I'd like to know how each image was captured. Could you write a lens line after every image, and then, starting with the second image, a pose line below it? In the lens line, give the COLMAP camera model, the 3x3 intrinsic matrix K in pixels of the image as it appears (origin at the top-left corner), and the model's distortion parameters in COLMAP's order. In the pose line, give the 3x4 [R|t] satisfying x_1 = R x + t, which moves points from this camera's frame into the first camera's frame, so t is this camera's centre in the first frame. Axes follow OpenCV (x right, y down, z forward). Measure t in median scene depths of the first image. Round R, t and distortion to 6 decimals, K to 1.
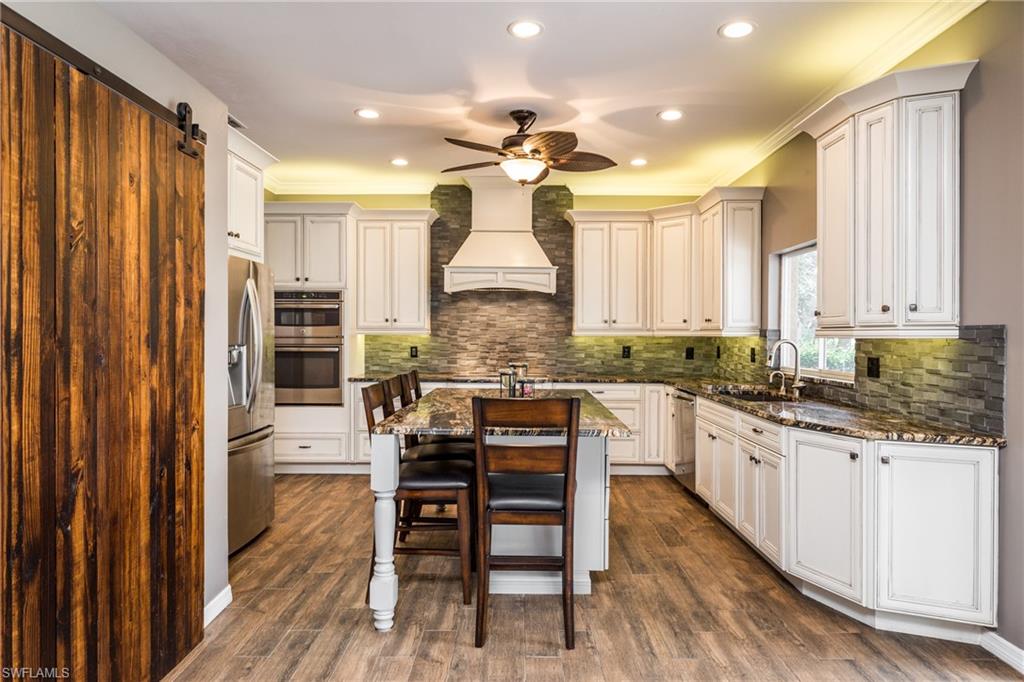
lens RADIAL K [[639.0, 0, 520.1], [0, 639.0, 337.5], [0, 0, 1]] dist [0.009763, -0.000504]
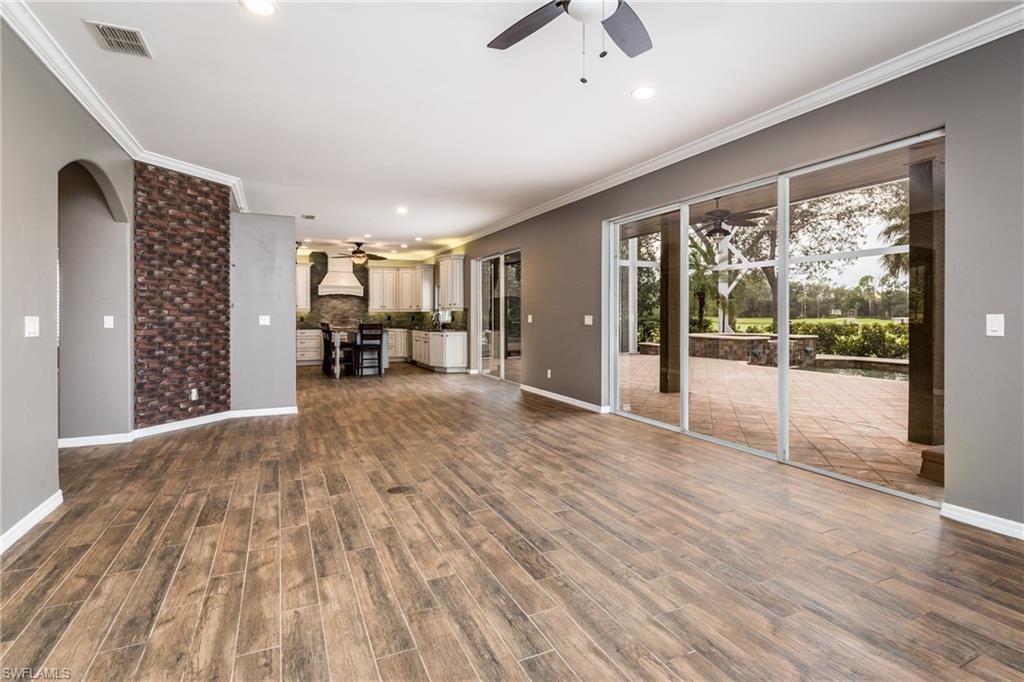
lens RADIAL K [[505.3, 0, 519.8], [0, 505.3, 314.9], [0, 0, 1]] dist [-0.003765, -0.000529]
pose [[0.904371, -0.005274, 0.426714, -0.259531], [0.007287, 0.999969, -0.003083, 0.022299], [-0.426685, 0.005898, 0.904381, -1.231538]]
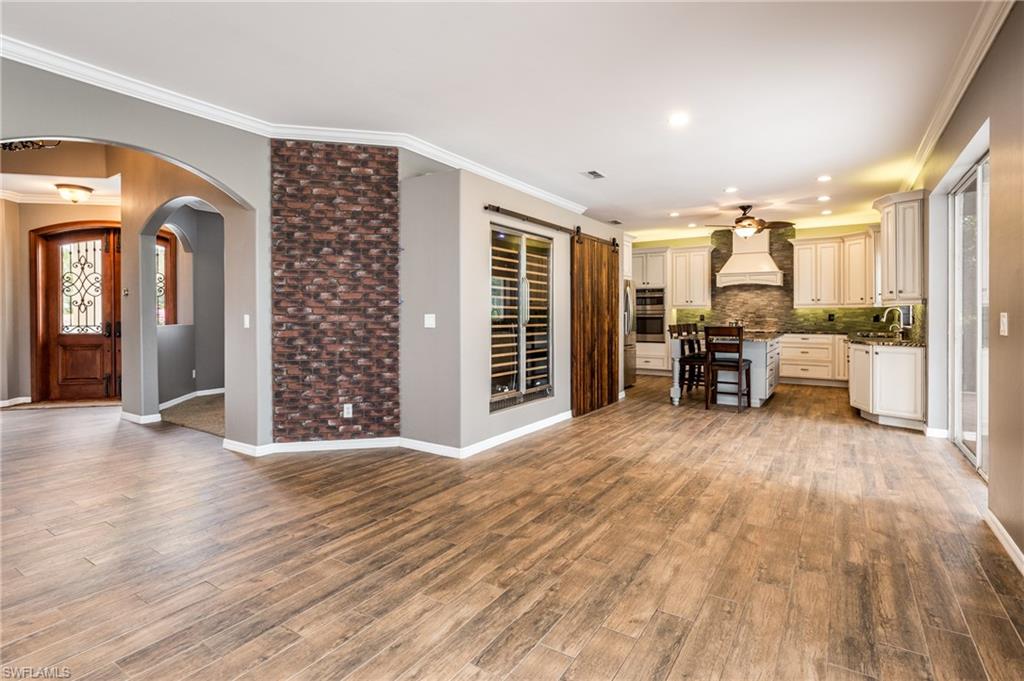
lens RADIAL K [[505.3, 0, 513.5], [0, 505.3, 318.1], [0, 0, 1]] dist [-0.003765, -0.000529]
pose [[0.839070, -0.001547, -0.544021, 0.204524], [0.002805, 0.999995, 0.001482, 0.021578], [0.544016, -0.002770, 0.839070, -0.652148]]
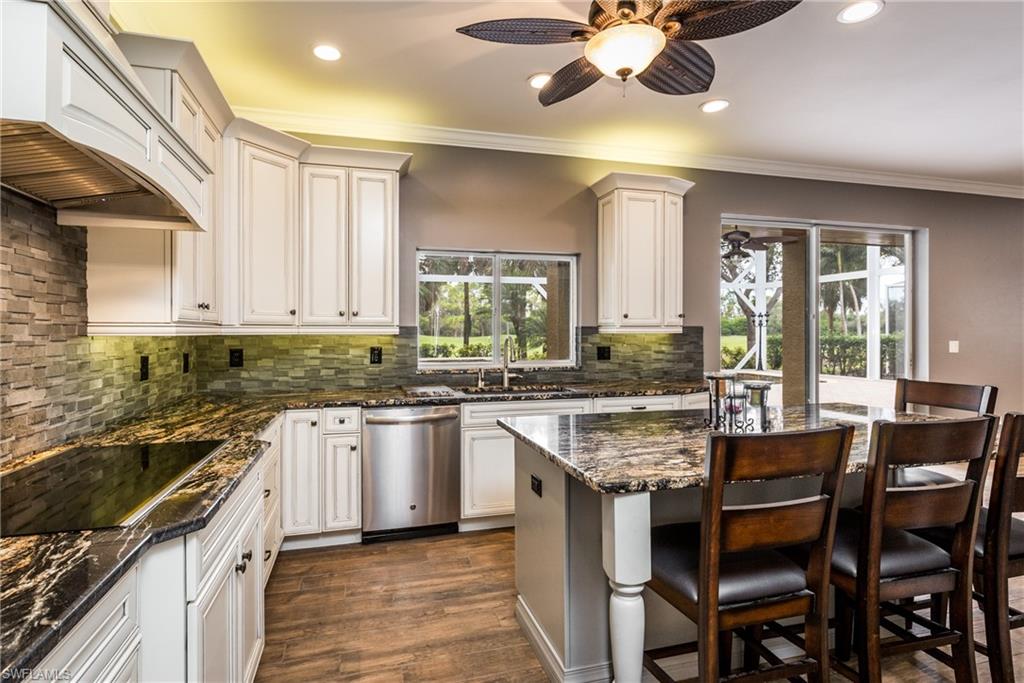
lens RADIAL K [[507.5, 0, 488.5], [0, 507.5, 333.7], [0, 0, 1]] dist [0.003801, 0.000125]
pose [[-0.249624, -0.003611, 0.968336, -0.311025], [0.008156, 0.999950, 0.005831, -0.004700], [-0.968309, 0.009353, -0.249582, 0.914441]]
